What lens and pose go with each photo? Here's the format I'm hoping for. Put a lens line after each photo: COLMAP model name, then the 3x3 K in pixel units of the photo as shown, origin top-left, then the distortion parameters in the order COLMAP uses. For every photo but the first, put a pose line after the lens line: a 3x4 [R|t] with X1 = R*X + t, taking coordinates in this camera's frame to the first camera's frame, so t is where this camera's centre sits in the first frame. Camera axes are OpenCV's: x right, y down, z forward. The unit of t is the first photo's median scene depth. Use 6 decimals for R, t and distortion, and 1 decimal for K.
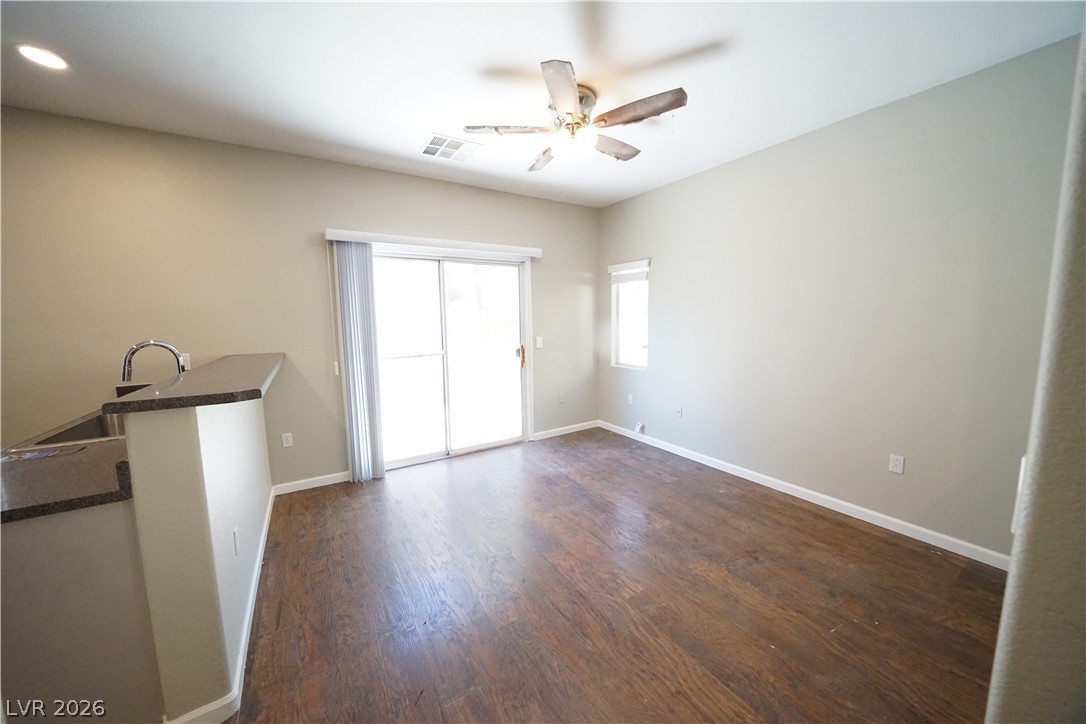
lens RADIAL K [[373.0, 0, 543.0], [0, 373.0, 362.0], [0, 0, 1]] dist [-0.017638, 0.000015]
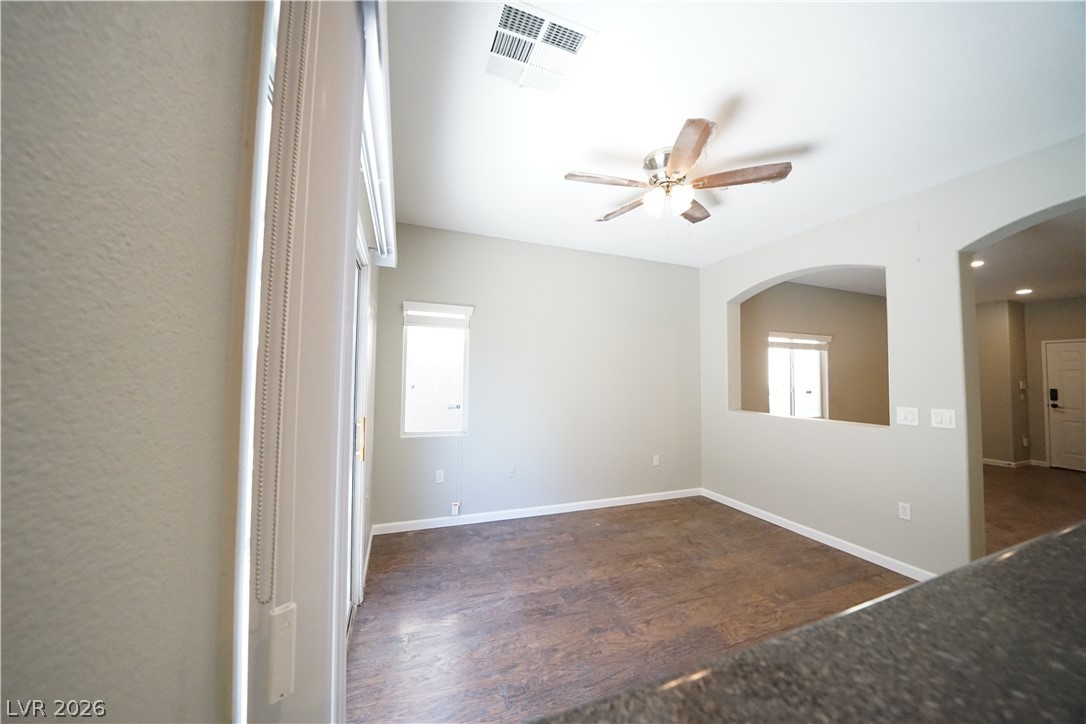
lens RADIAL K [[373.0, 0, 543.0], [0, 373.0, 362.0], [0, 0, 1]] dist [-0.017638, 0.000015]
pose [[0.200893, 0.059866, 0.977782, -0.623327], [0.095571, 0.992172, -0.080383, -0.066991], [-0.974940, 0.109596, 0.193599, 0.774677]]
